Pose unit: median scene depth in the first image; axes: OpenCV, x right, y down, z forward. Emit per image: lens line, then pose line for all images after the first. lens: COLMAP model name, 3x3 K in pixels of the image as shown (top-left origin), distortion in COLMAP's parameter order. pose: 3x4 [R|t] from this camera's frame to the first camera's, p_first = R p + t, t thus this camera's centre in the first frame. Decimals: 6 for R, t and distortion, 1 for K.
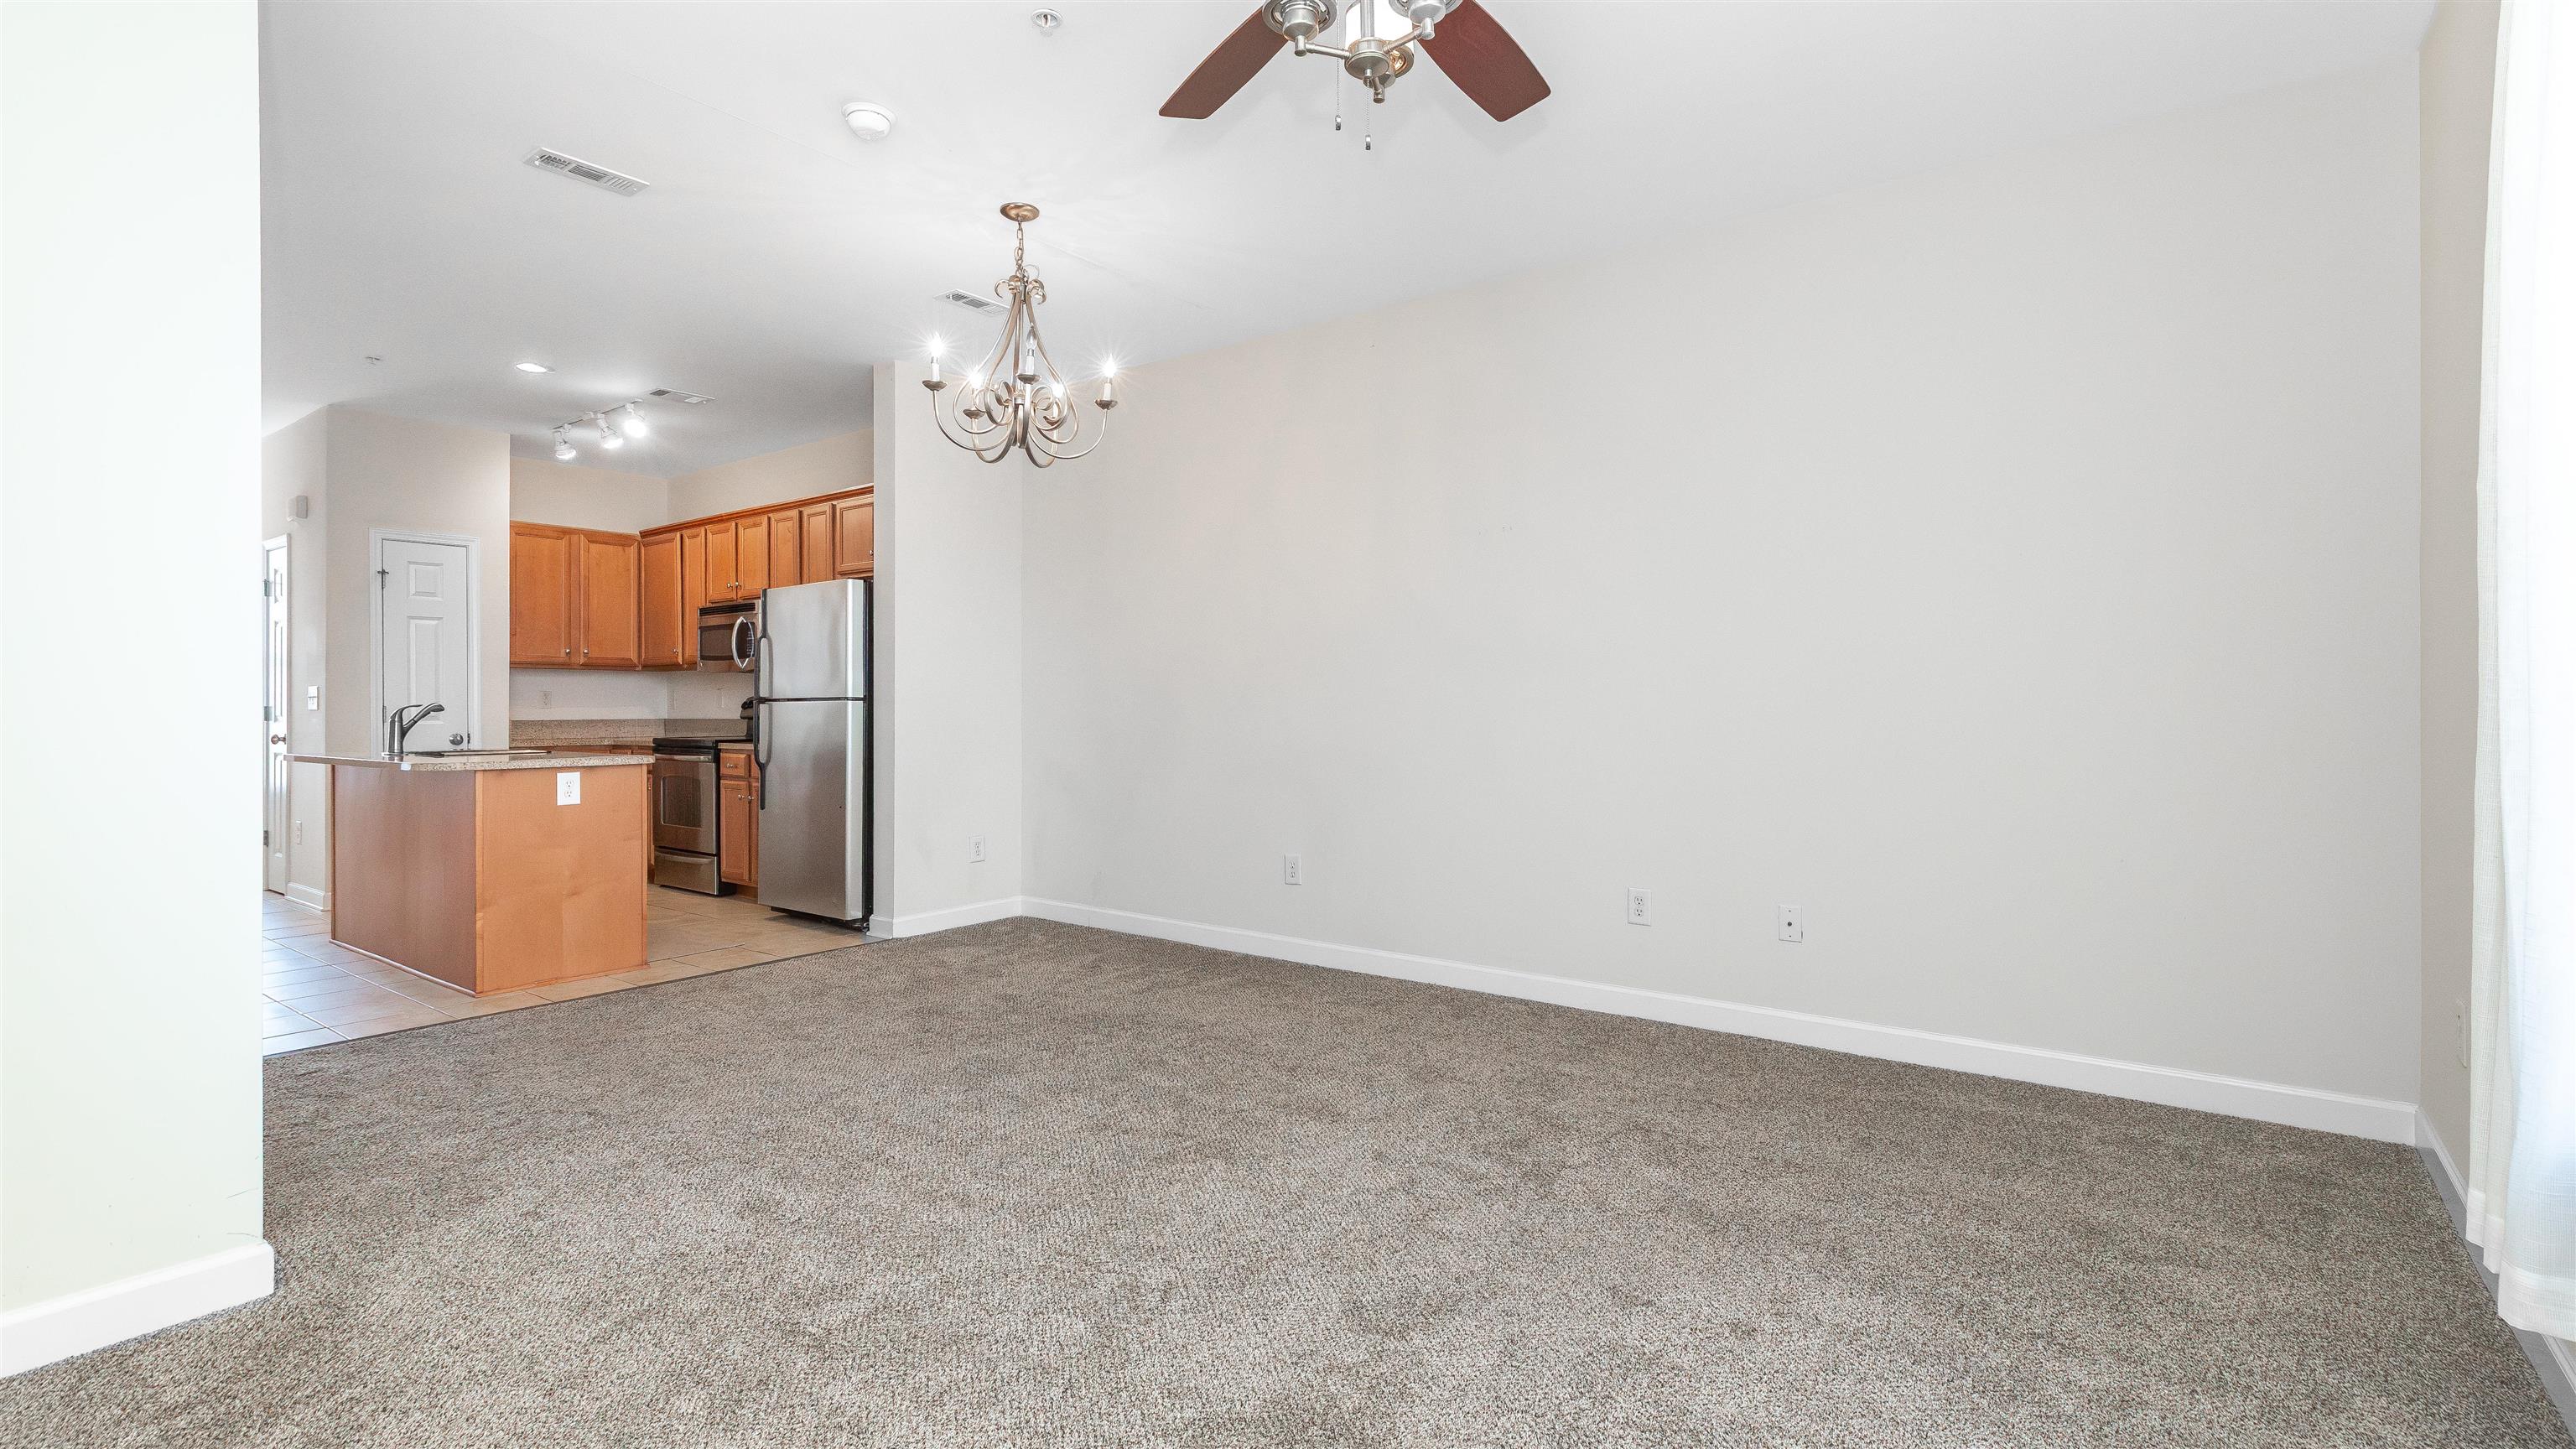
lens RADIAL K [[1167.2, 0, 1293.4], [0, 1167.2, 702.9], [0, 0, 1]] dist [0.002176, -0.000018]
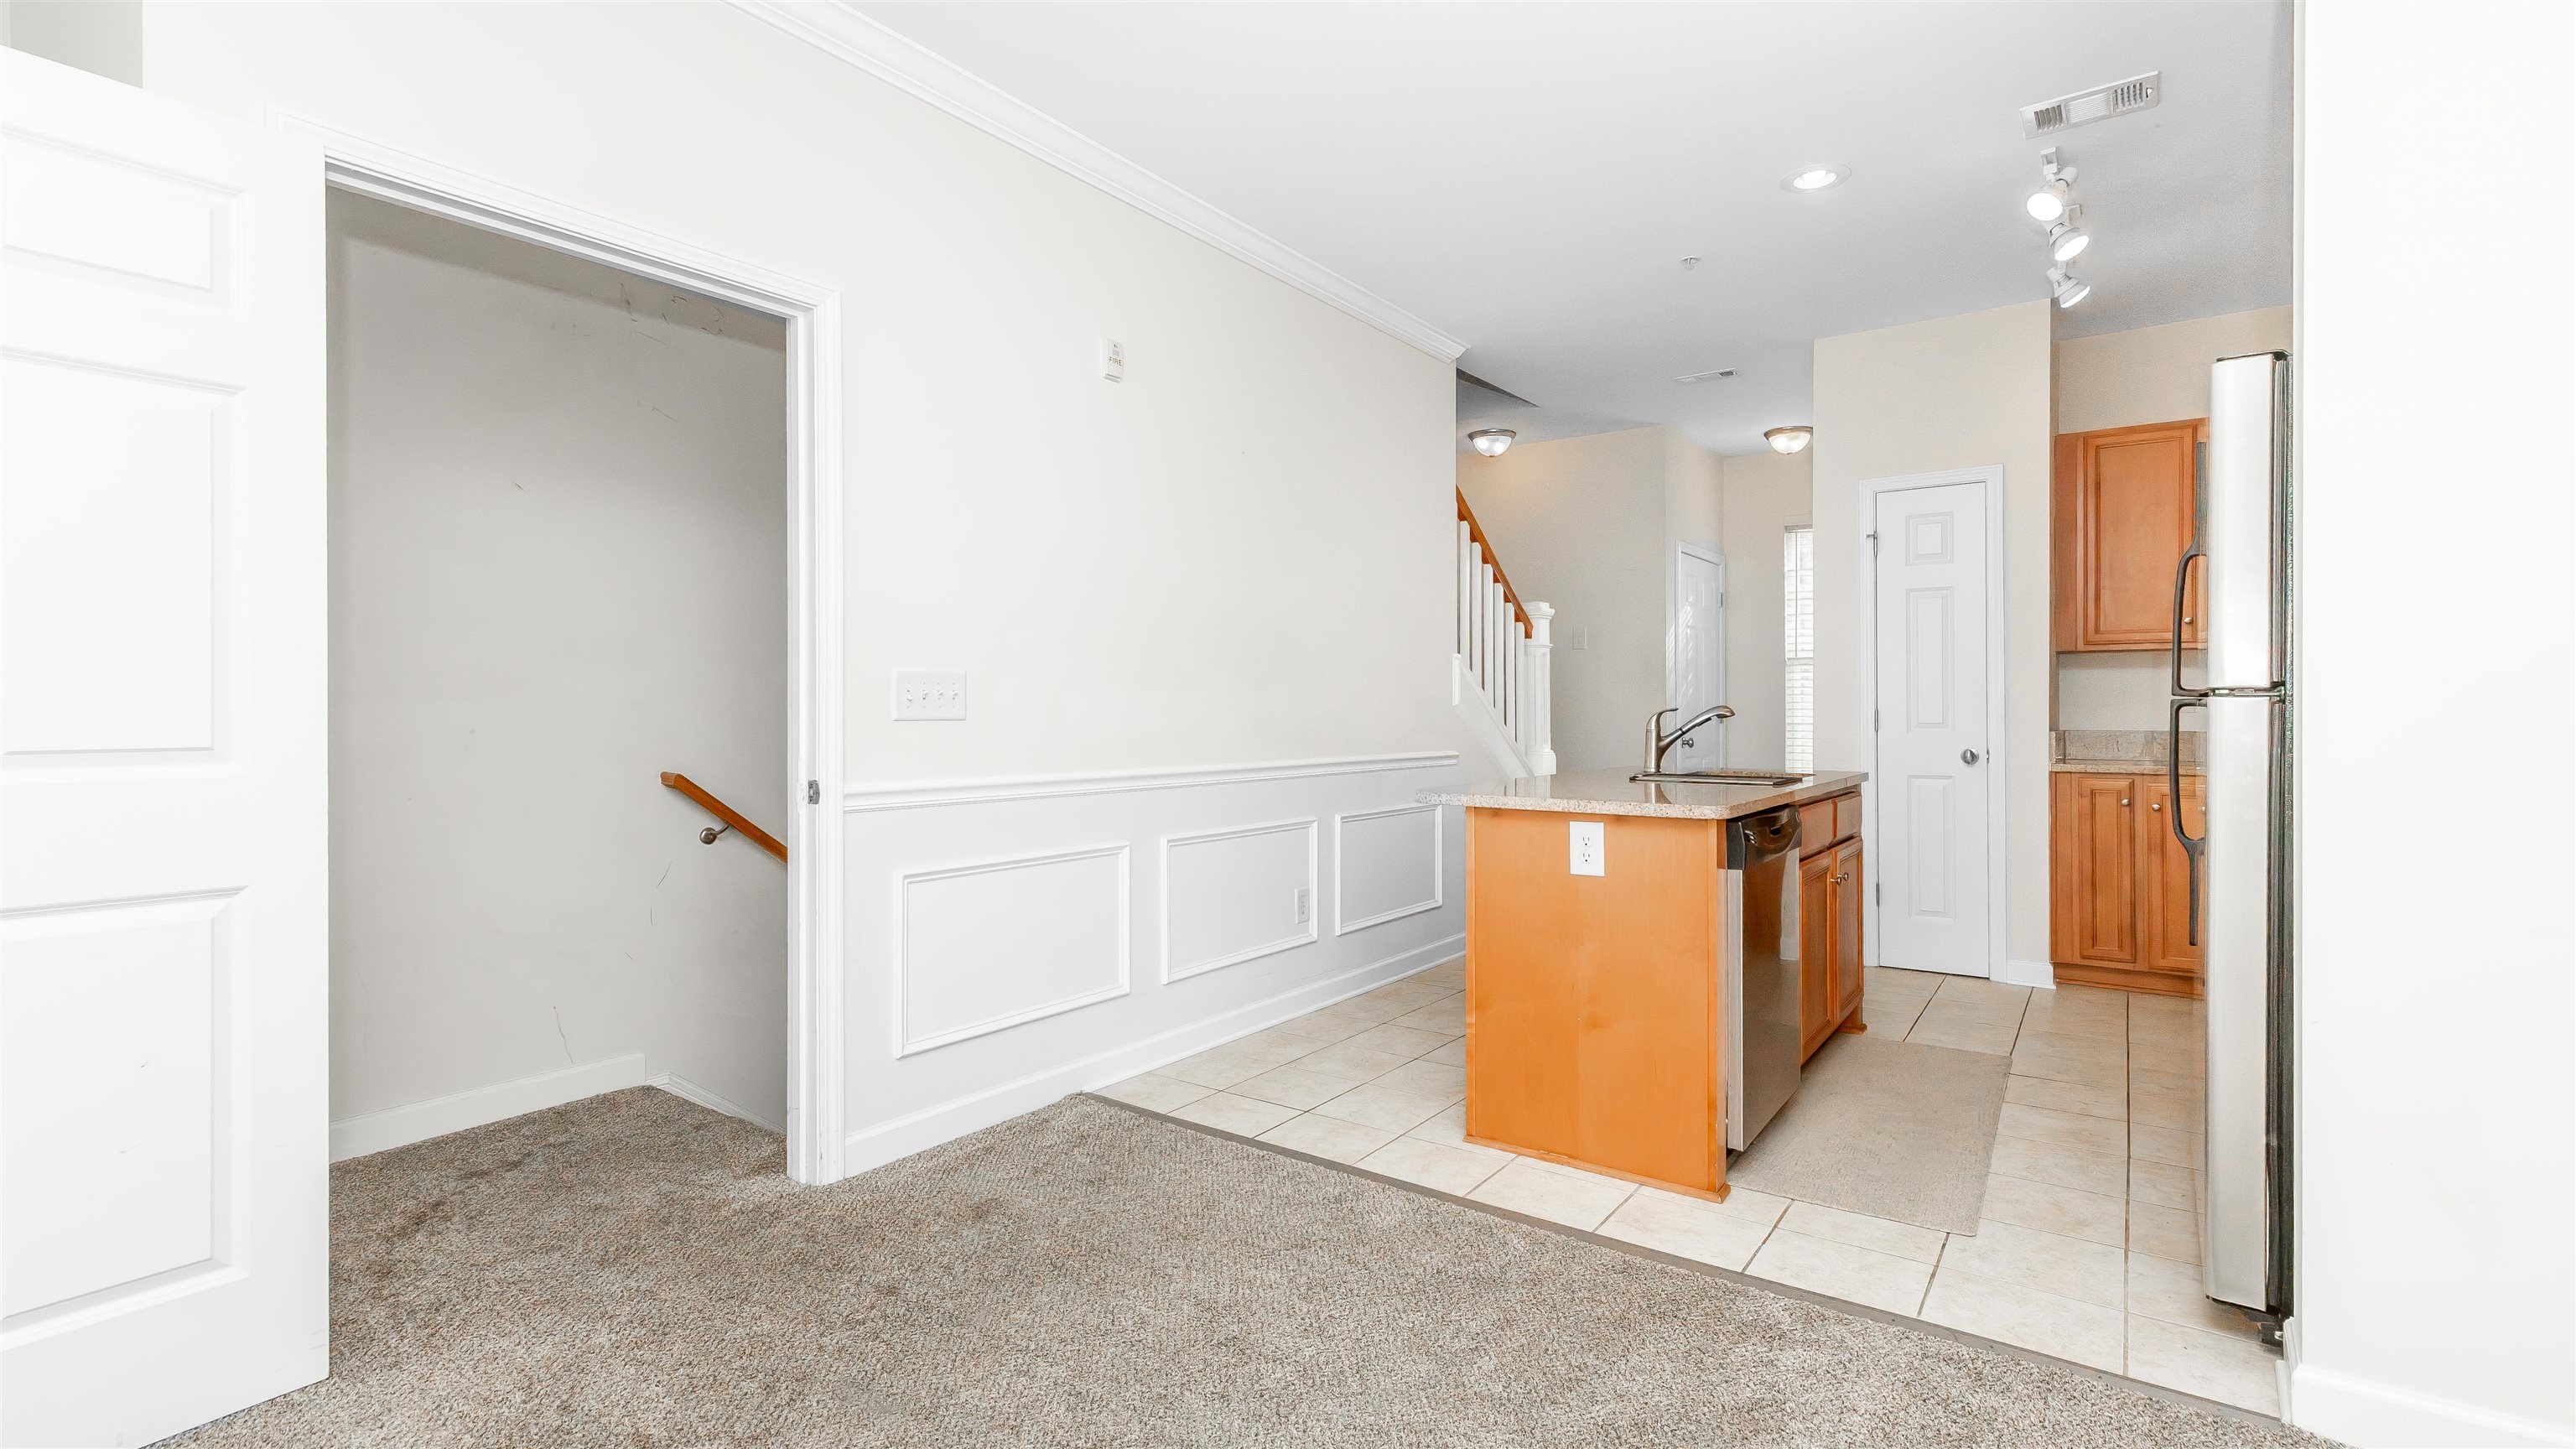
lens RADIAL K [[1159.0, 0, 1291.6], [0, 1159.0, 717.1], [0, 0, 1]] dist [0.002932, -0.000038]
pose [[0.015030, 0.007596, -0.999858, -0.020645], [0.004492, 0.999961, 0.007664, 0.000106], [0.999877, -0.004607, 0.014995, 0.653225]]
